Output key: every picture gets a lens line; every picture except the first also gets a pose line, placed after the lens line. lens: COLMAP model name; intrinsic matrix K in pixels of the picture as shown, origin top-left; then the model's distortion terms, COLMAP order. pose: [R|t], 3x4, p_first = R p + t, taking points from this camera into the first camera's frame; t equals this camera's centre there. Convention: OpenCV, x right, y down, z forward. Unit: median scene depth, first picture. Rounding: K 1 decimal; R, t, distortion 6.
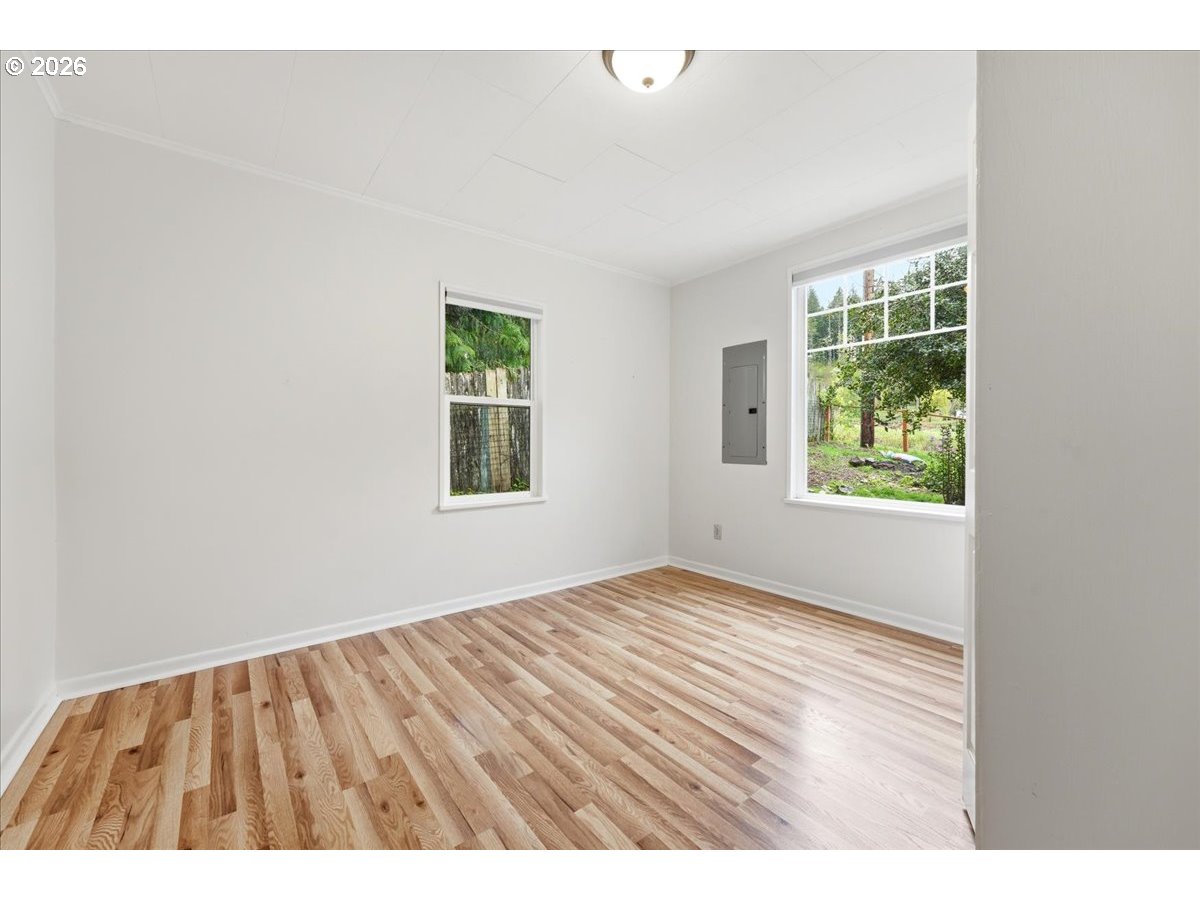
lens RADIAL K [[489.9, 0, 601.3], [0, 489.9, 445.2], [0, 0, 1]] dist [0.000684, -0.000020]
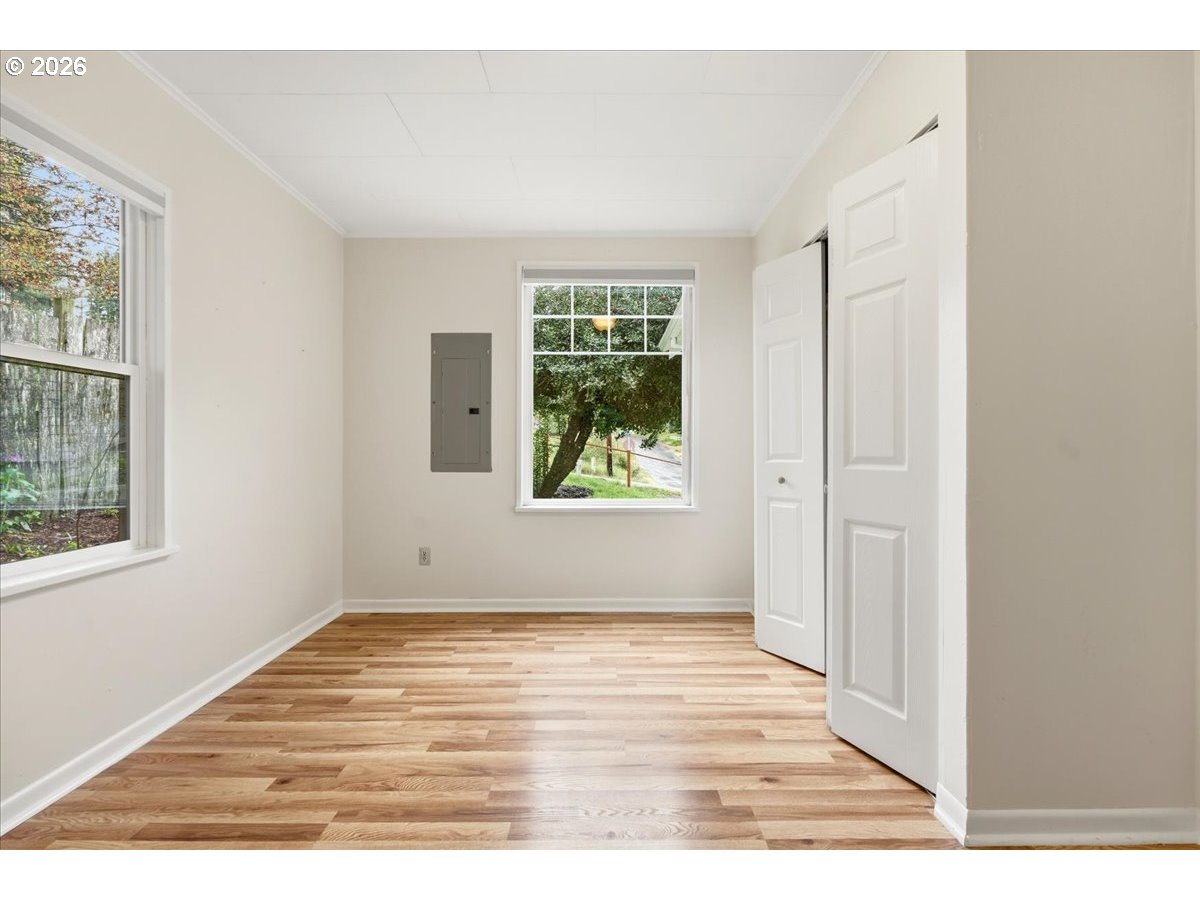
lens RADIAL K [[485.9, 0, 600.0], [0, 485.9, 450.0], [0, 0, 1]] dist [-0.001053, 0.000027]
pose [[0.608835, -0.001462, 0.793295, -0.286149], [0.003719, 0.999993, -0.001011, 0.001738], [-0.793288, 0.003566, 0.608836, 0.339144]]
